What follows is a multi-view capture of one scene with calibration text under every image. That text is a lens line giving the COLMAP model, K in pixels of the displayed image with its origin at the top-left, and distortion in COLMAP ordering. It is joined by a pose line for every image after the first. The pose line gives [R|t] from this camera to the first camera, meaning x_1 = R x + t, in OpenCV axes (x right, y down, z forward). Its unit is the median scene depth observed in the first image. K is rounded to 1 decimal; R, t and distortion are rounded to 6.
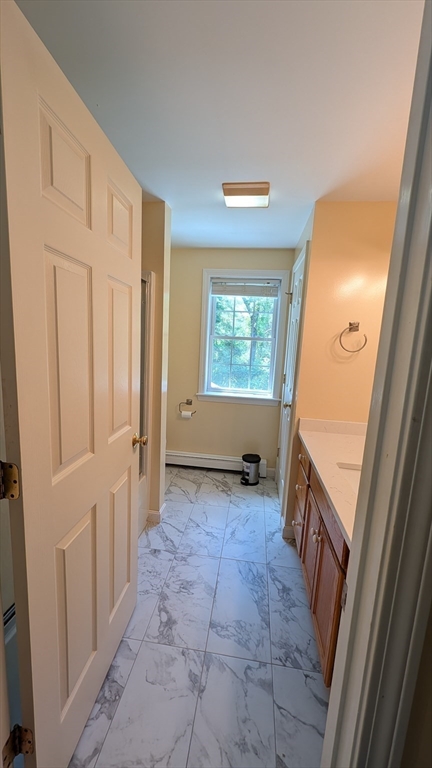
lens RADIAL K [[295.8, 0, 213.8], [0, 295.8, 387.1], [0, 0, 1]] dist [-0.002115, 0.000397]
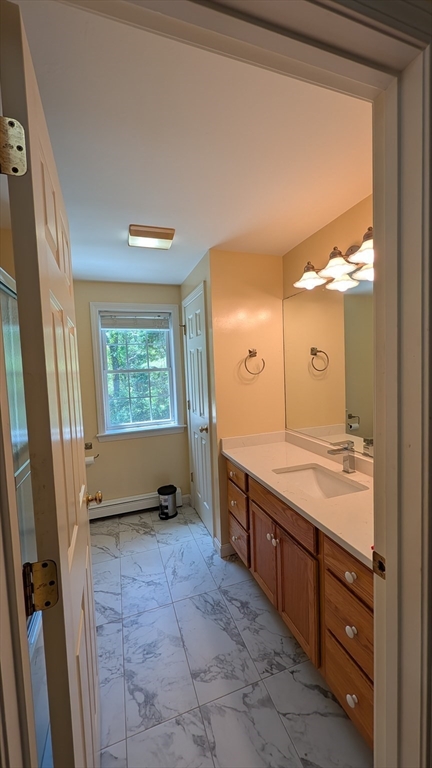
lens RADIAL K [[295.8, 0, 219.0], [0, 295.8, 386.7], [0, 0, 1]] dist [-0.002115, 0.000397]
pose [[0.886474, -0.114306, 0.448440, -0.182127], [0.155109, 0.986354, -0.055201, -0.025118], [-0.436011, 0.118492, 0.892107, 0.014833]]
